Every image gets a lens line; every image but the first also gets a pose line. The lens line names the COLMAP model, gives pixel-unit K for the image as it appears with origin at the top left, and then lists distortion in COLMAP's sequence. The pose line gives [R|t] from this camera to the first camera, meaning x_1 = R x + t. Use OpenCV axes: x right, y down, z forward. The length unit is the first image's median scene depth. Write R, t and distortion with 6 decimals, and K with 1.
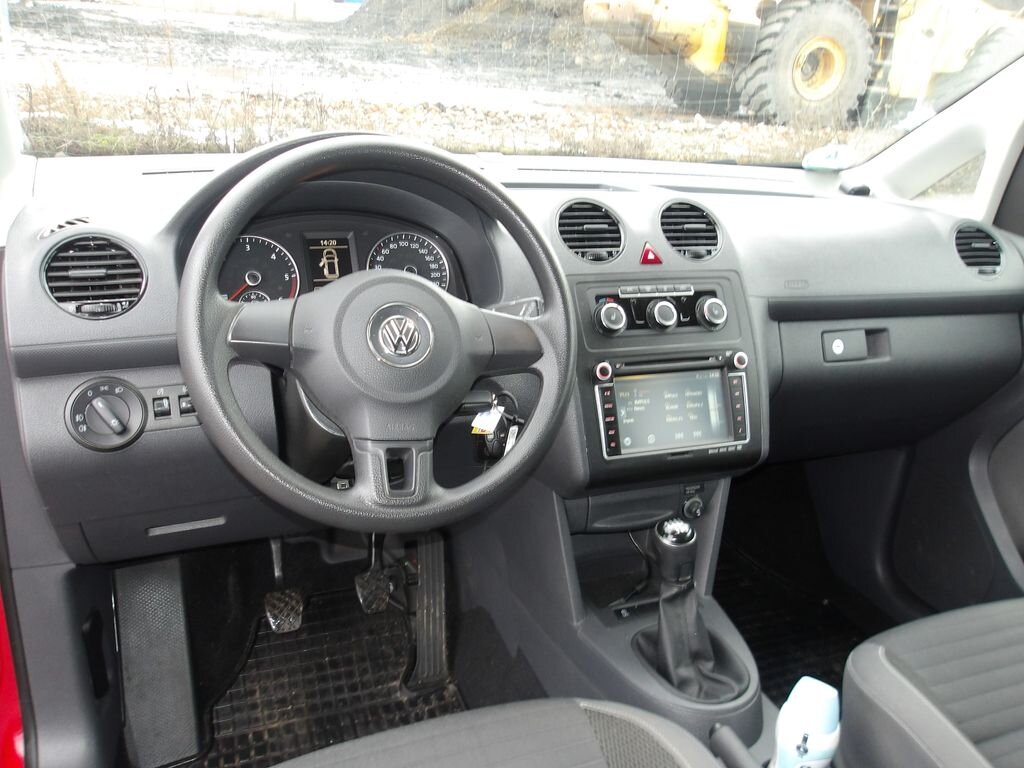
lens RADIAL K [[865.2, 0, 488.6], [0, 865.2, 366.8], [0, 0, 1]] dist [-0.004761, -0.004370]
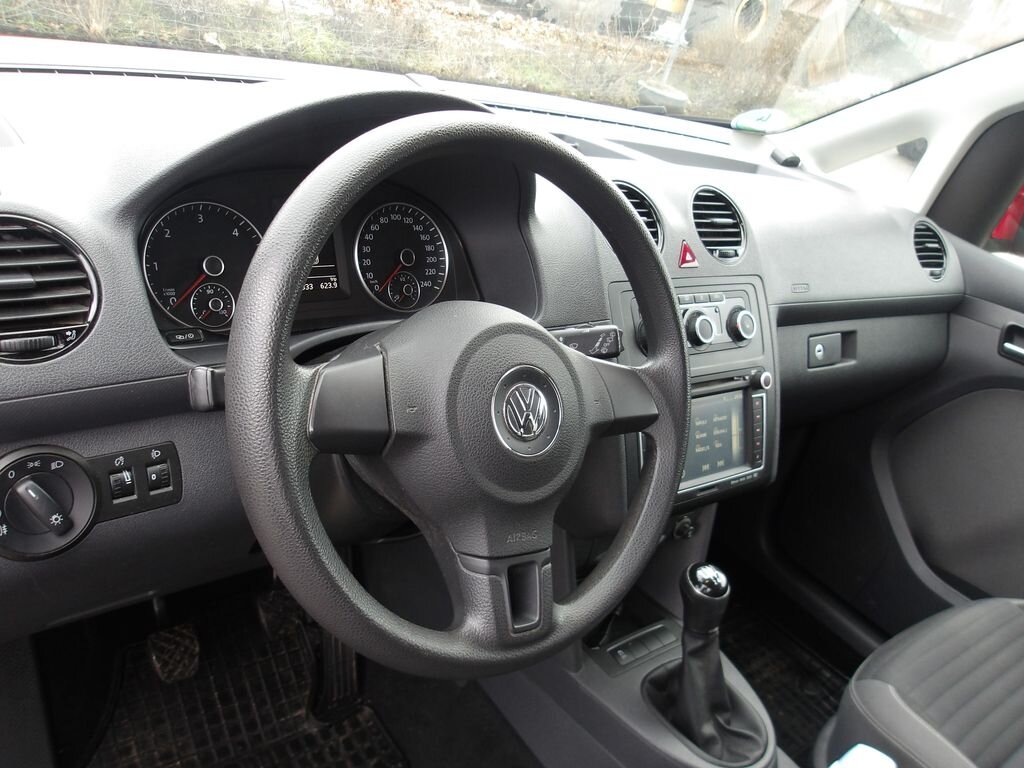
lens RADIAL K [[872.1, 0, 512.0], [0, 872.1, 384.0], [0, 0, 1]] dist [0.004131, -0.000109]
pose [[0.947835, 0.016794, 0.318320, -0.244509], [-0.064488, 0.988065, 0.139892, -0.112445], [-0.312171, -0.153122, 0.937605, 0.230339]]
